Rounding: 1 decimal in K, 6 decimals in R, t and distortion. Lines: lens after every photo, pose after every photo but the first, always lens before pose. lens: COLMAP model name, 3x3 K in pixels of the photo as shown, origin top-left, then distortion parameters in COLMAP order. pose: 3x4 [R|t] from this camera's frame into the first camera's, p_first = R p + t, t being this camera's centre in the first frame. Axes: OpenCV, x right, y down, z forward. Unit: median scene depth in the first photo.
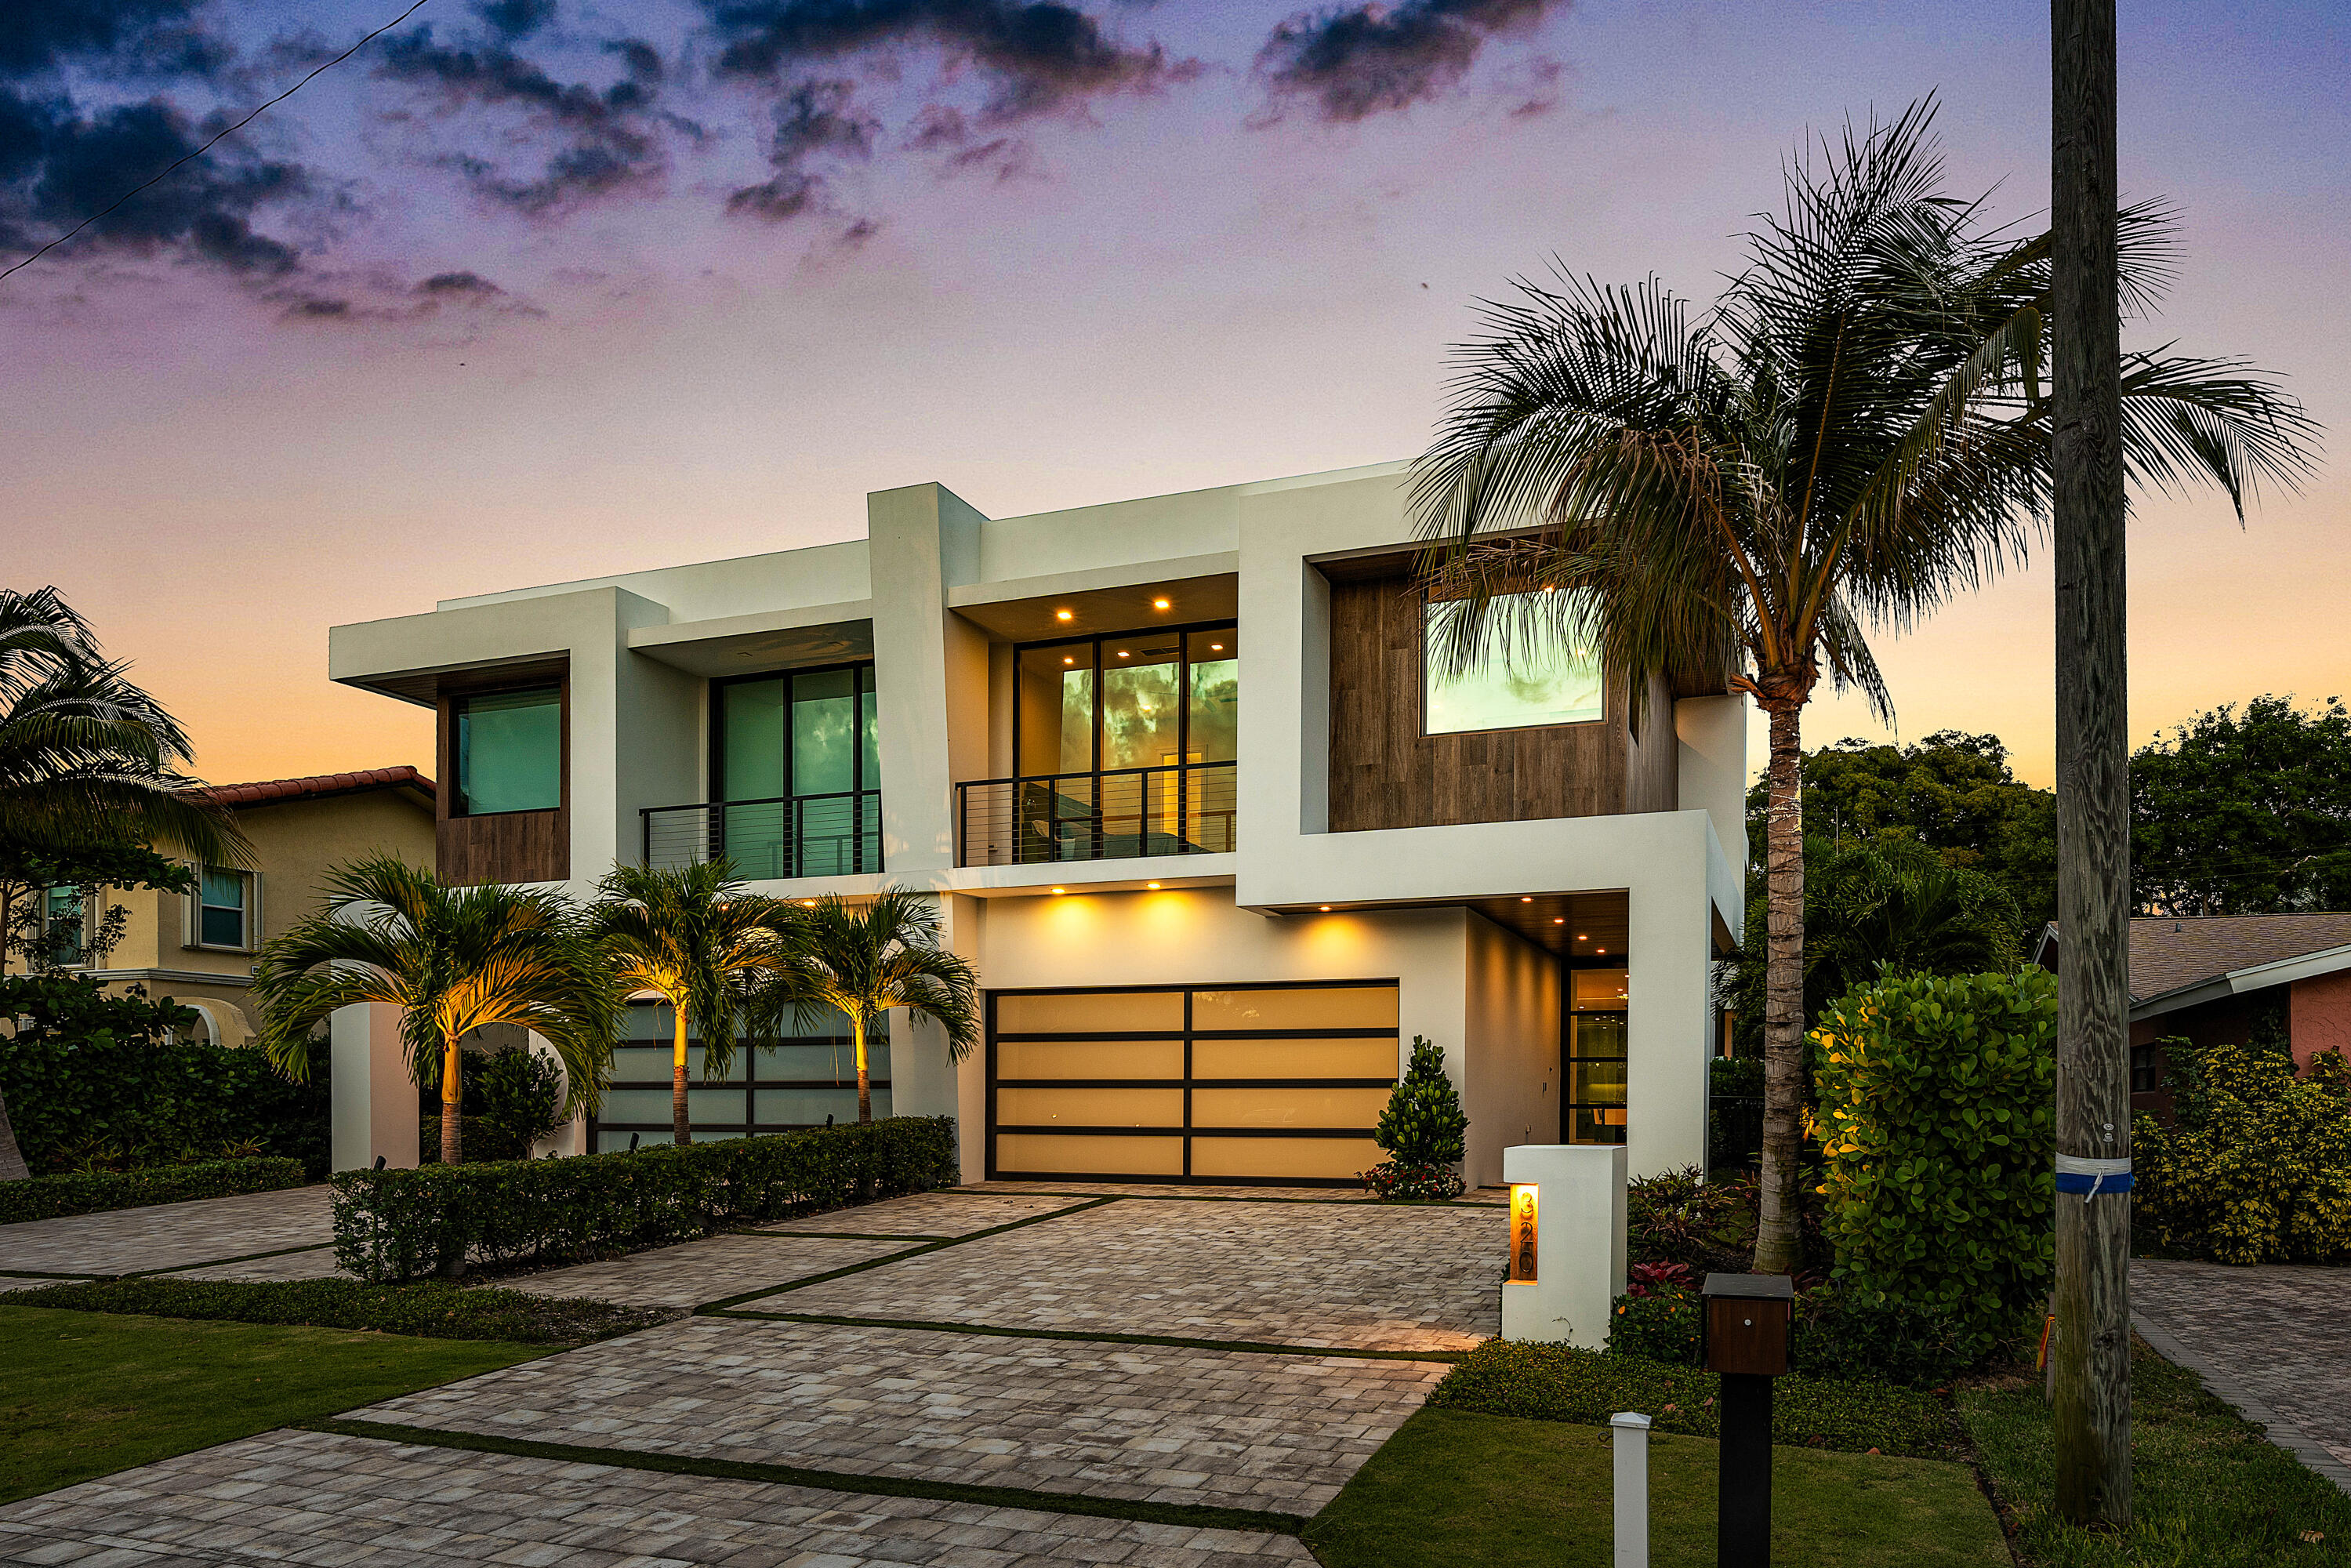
lens RADIAL K [[1239.5, 0, 1175.5], [0, 1239.5, 784.0], [0, 0, 1]] dist [-0.000829, 0.001675]
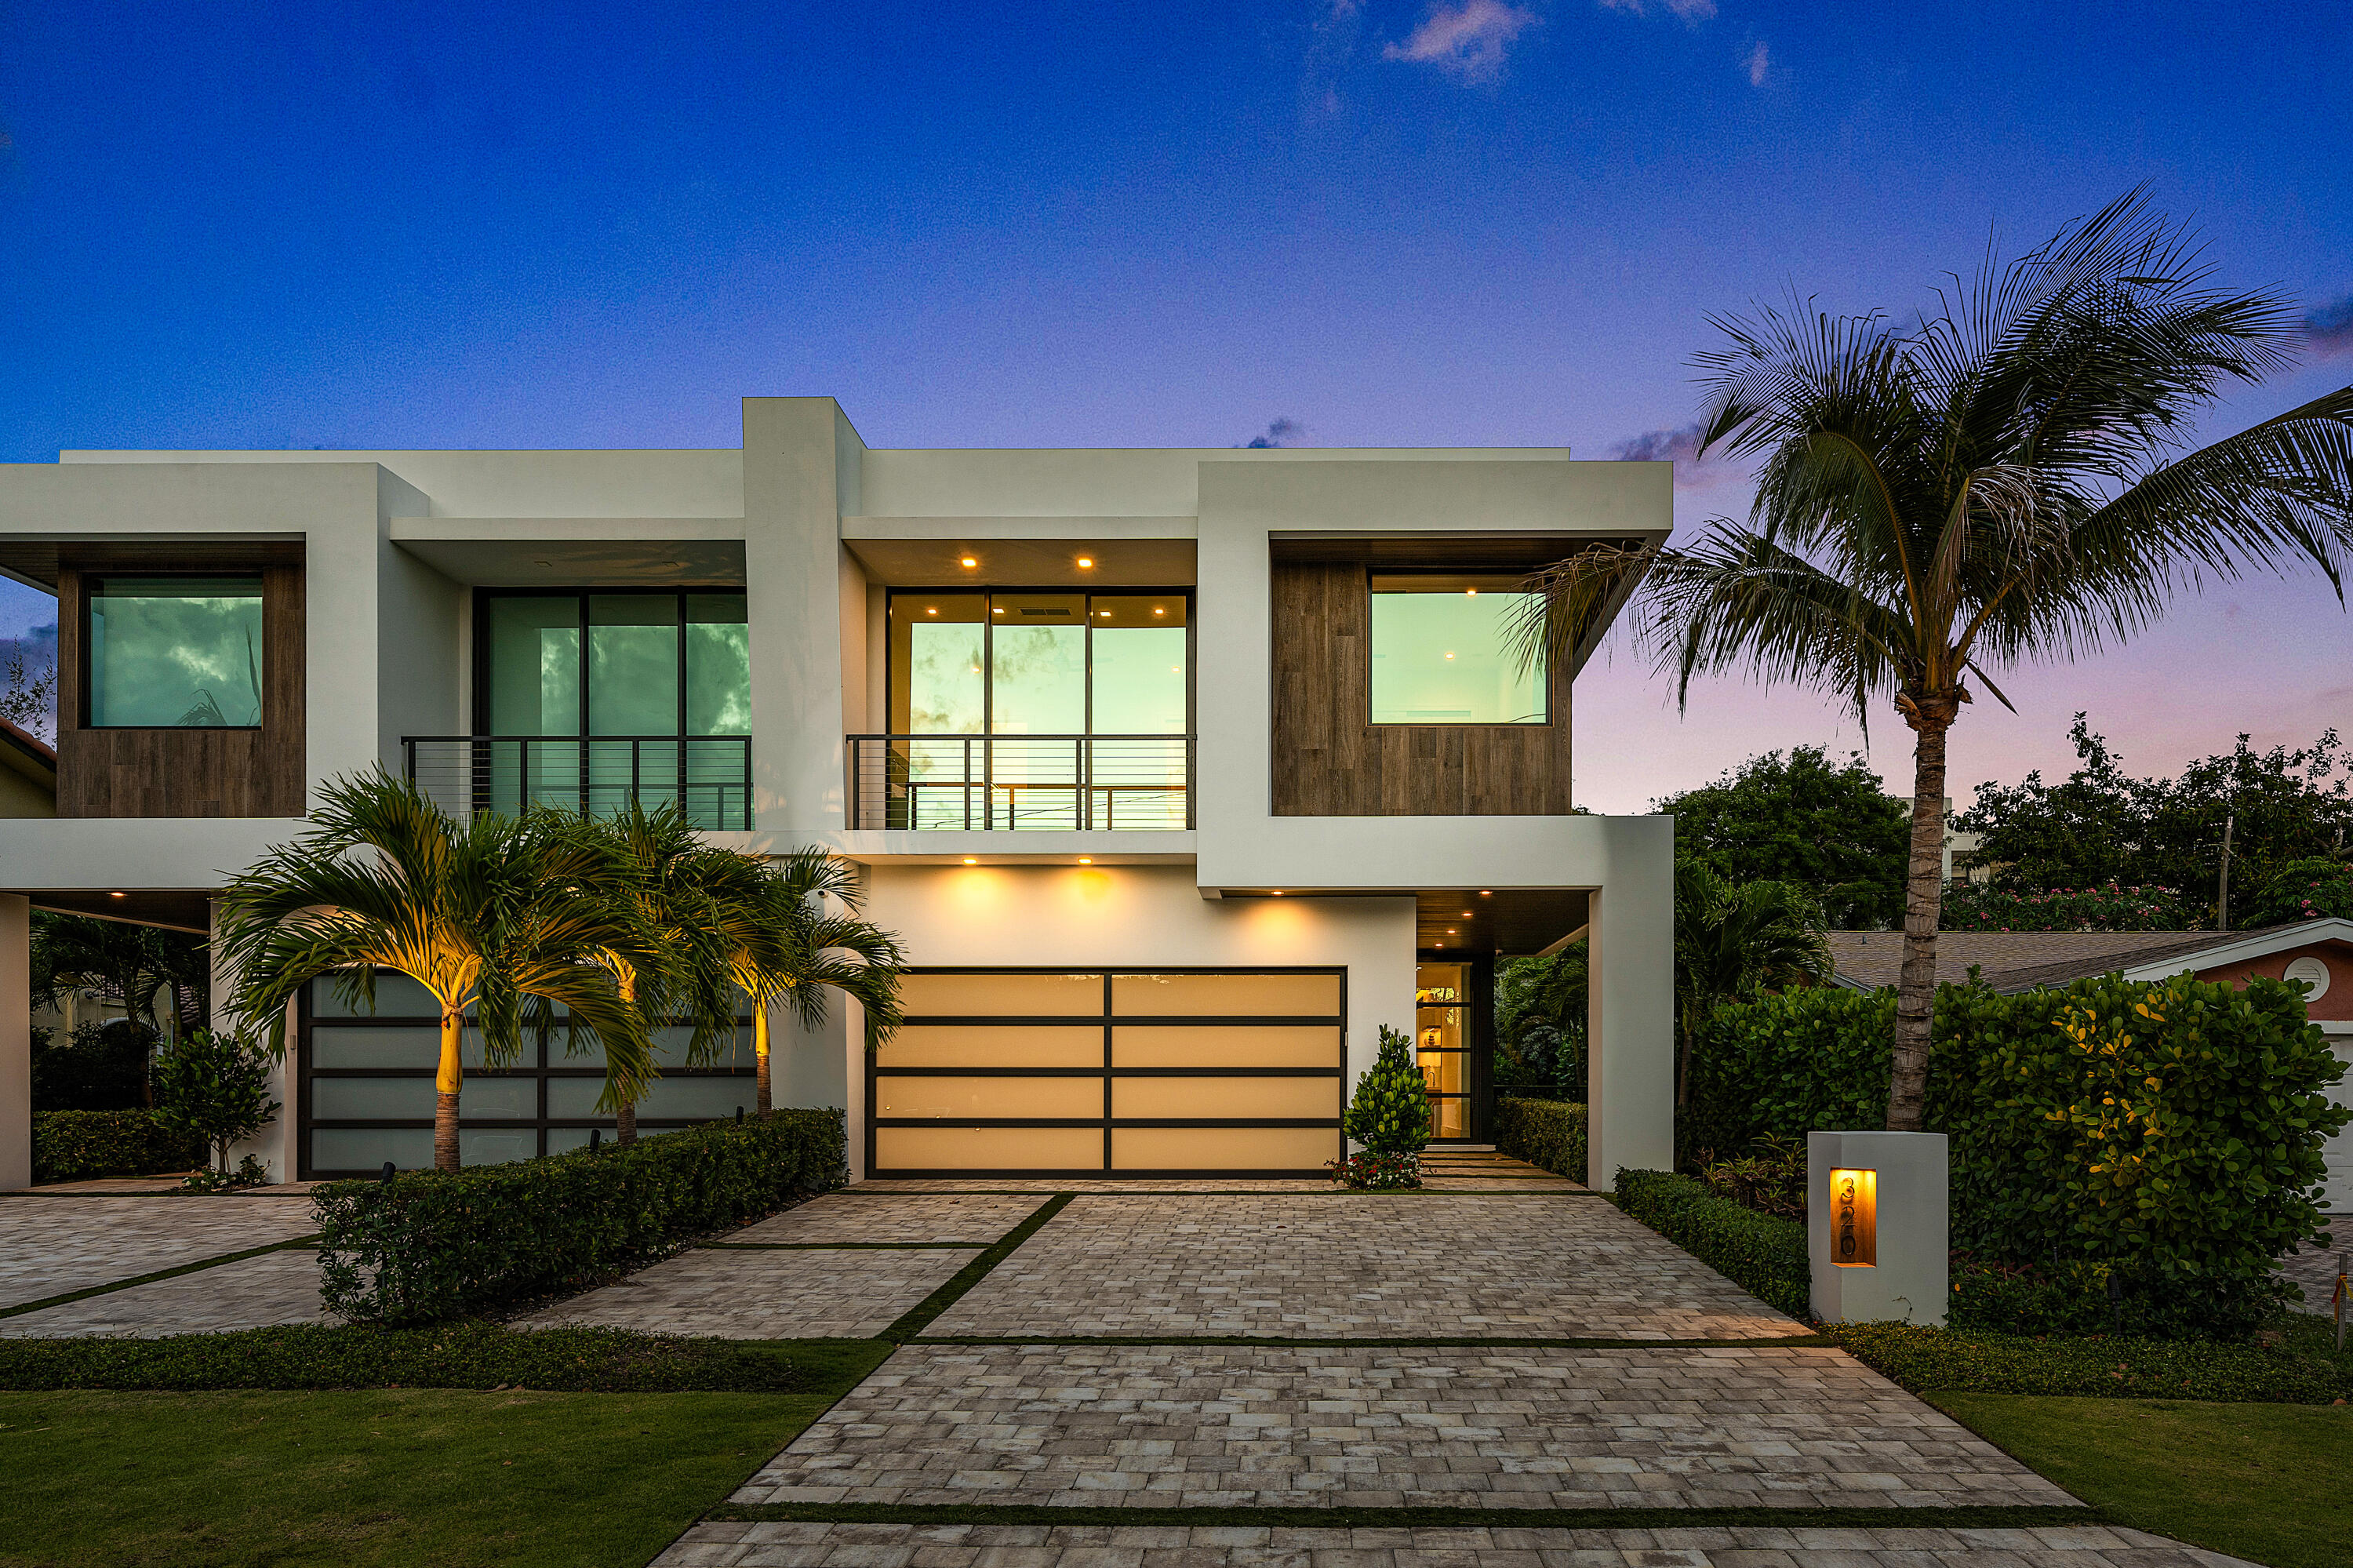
lens RADIAL K [[1271.5, 0, 1176.6], [0, 1271.5, 764.7], [0, 0, 1]] dist [0.003746, -0.001871]
pose [[0.956489, 0.070963, 0.283007, -0.235337], [-0.070789, 0.997432, -0.010852, 0.015437], [-0.283051, -0.009654, 0.959056, 0.059310]]
